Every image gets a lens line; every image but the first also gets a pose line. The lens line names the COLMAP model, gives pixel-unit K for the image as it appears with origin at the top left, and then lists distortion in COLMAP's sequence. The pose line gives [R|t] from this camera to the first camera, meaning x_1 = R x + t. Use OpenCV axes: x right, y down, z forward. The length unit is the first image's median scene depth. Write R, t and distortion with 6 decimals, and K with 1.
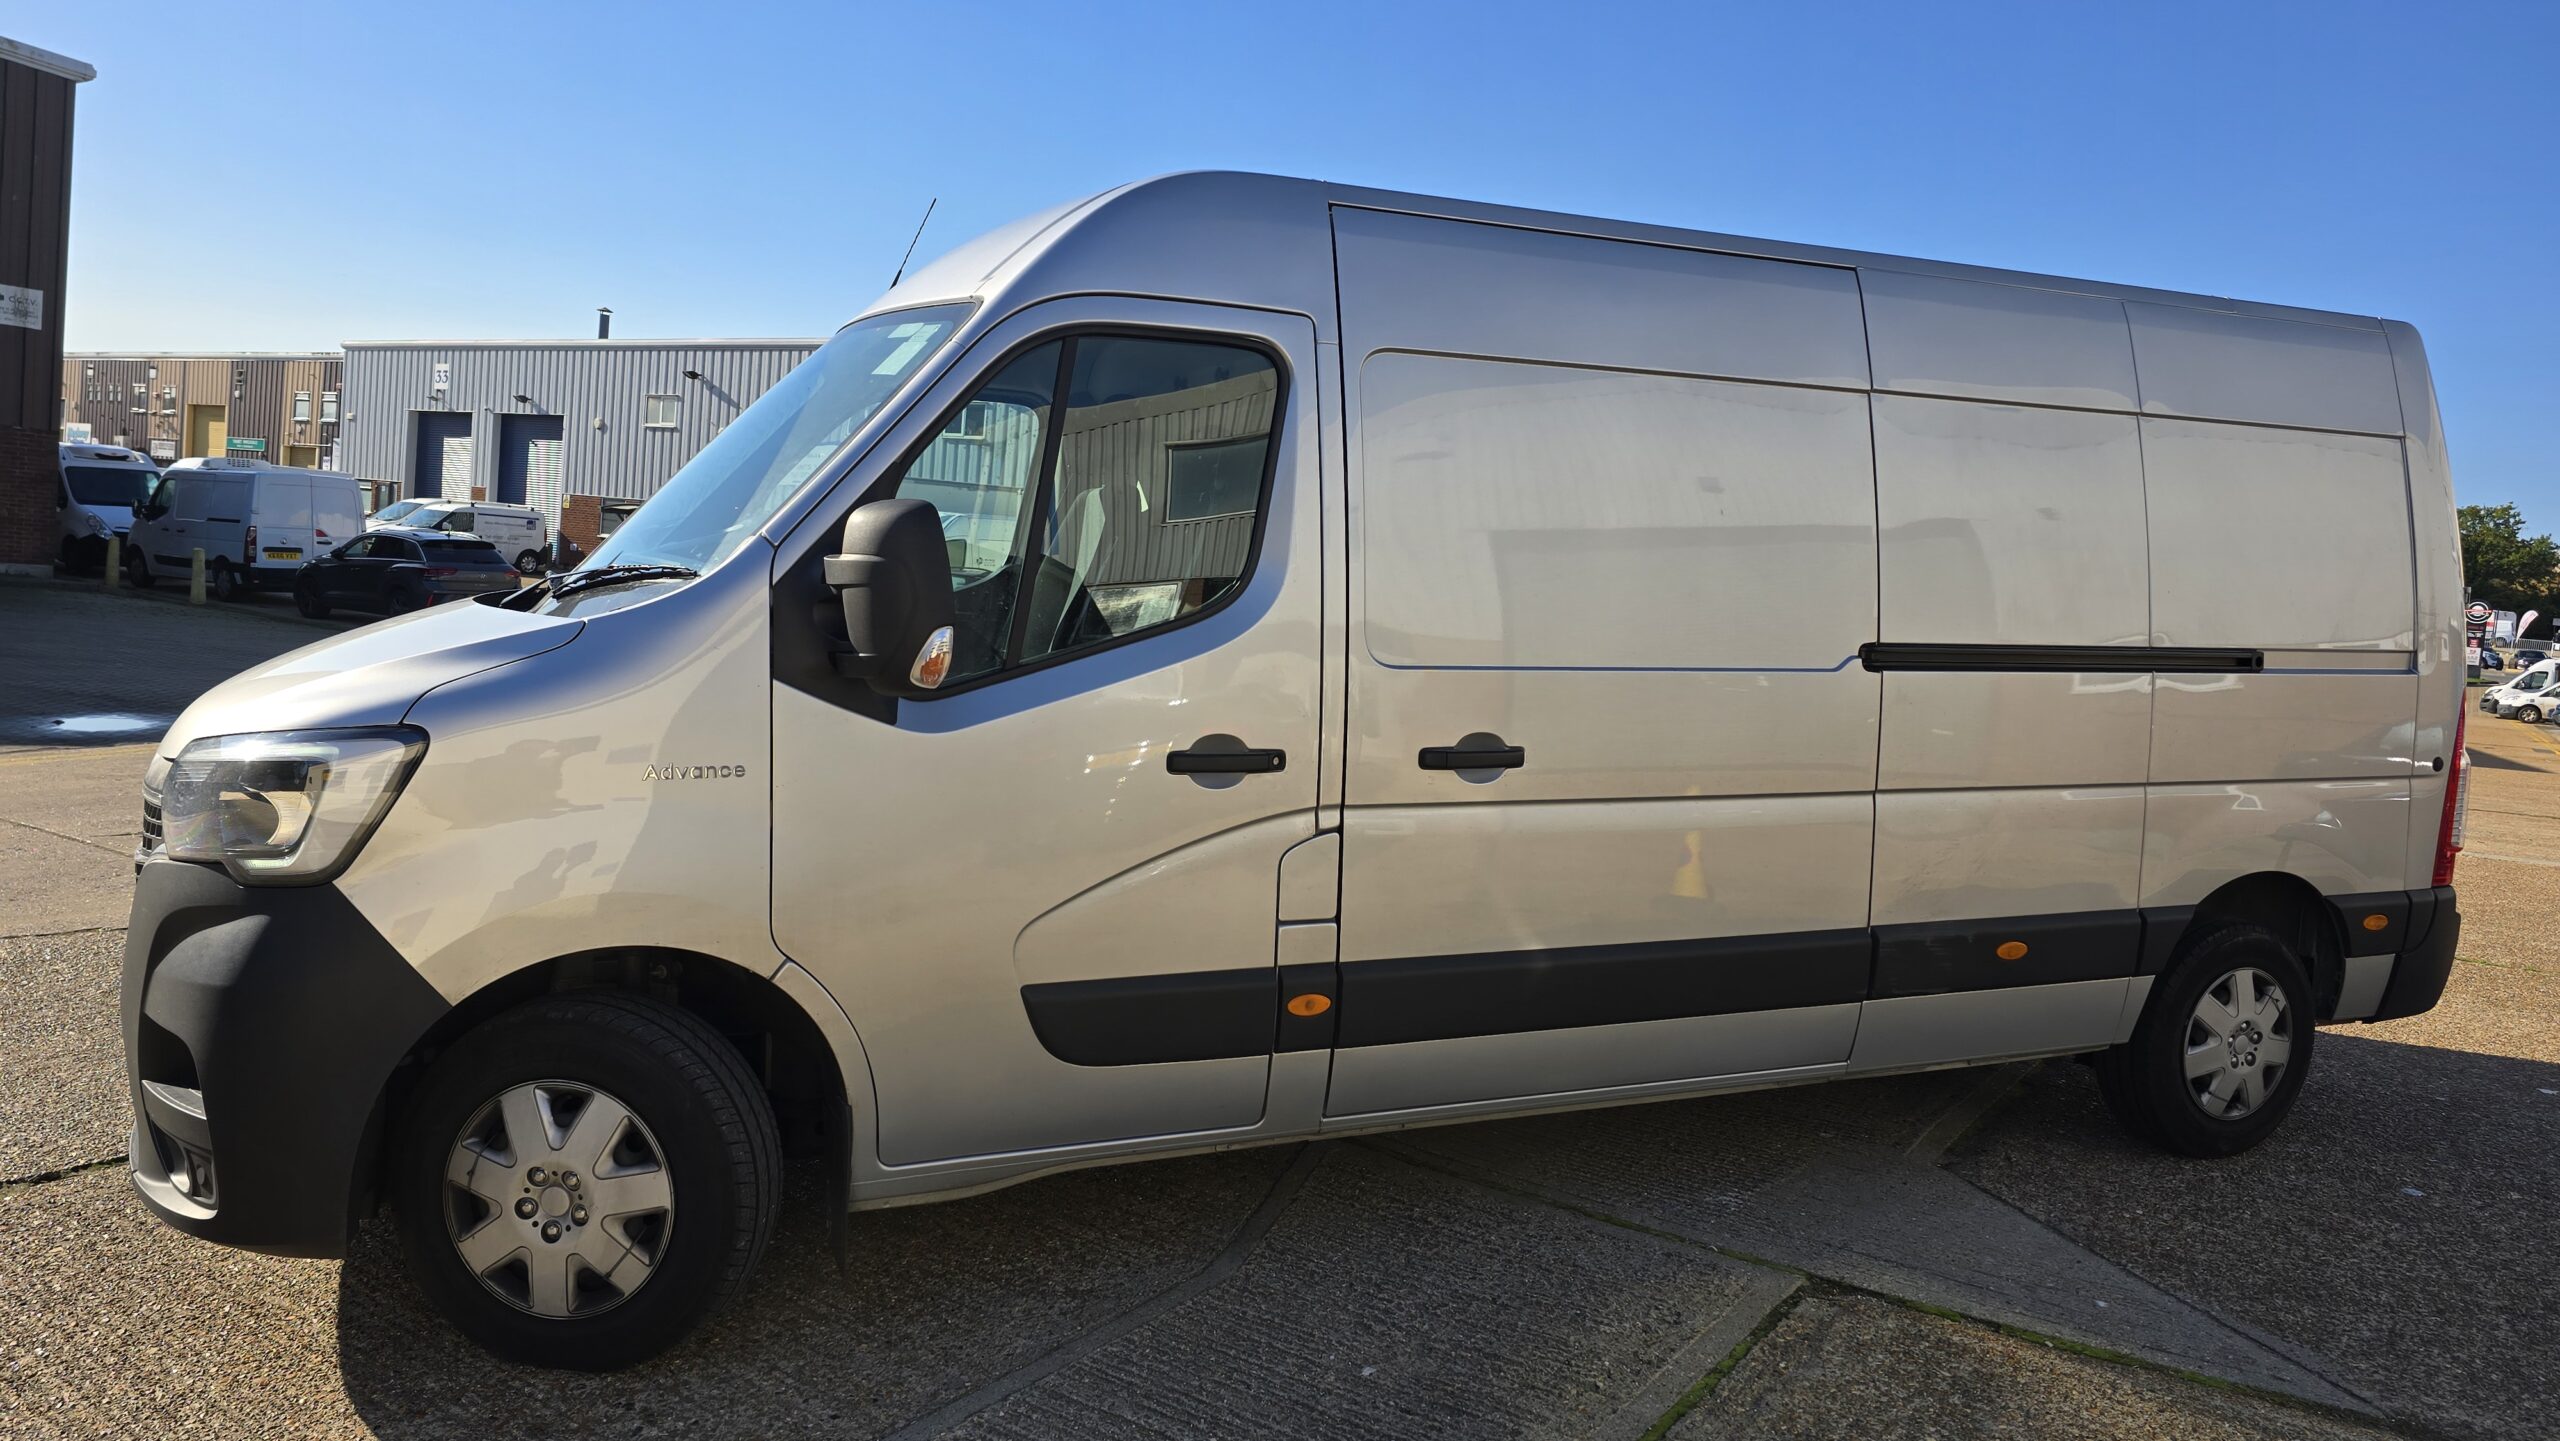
lens RADIAL K [[1665.9, 0, 1284.2], [0, 1665.9, 592.6], [0, 0, 1]] dist [0.051899, -0.043465]
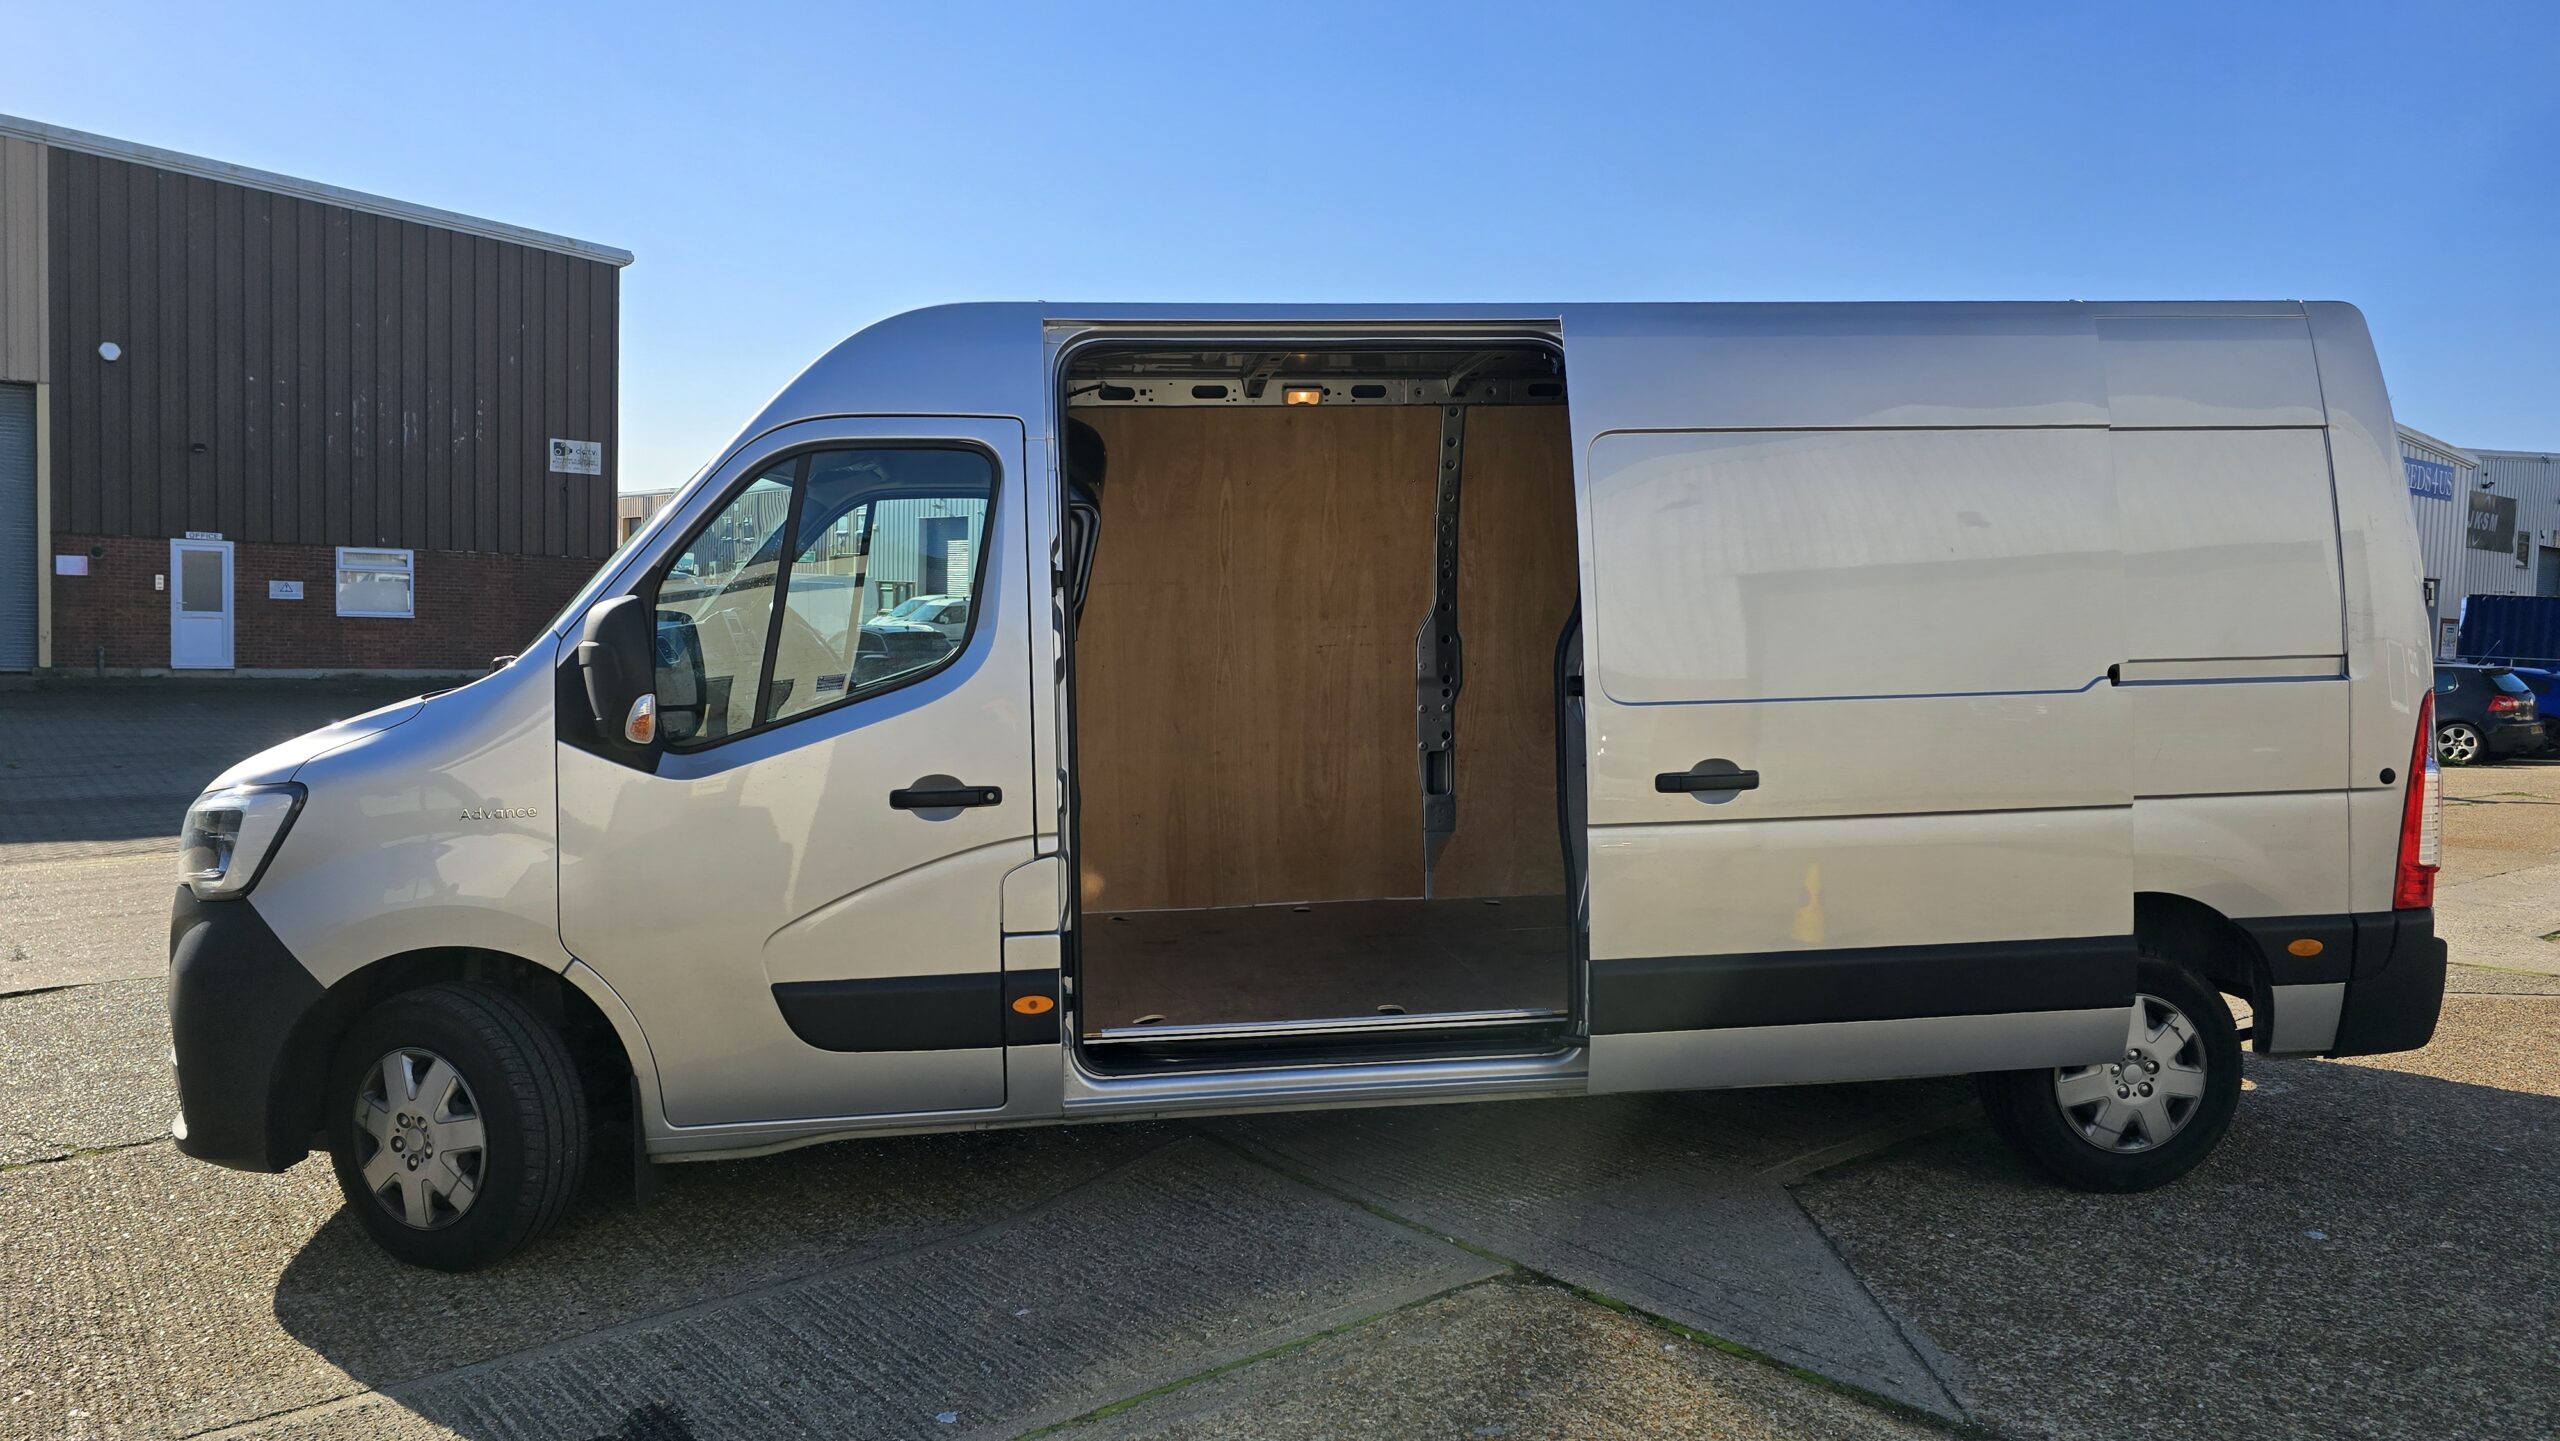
lens RADIAL K [[1659.1, 0, 1272.4], [0, 1659.1, 610.2], [0, 0, 1]] dist [0.055700, -0.047723]
pose [[0.958986, -0.054852, -0.278095, 0.512060], [0.047837, 0.998344, -0.031953, 0.016322], [0.279387, 0.017339, 0.960022, -0.076498]]
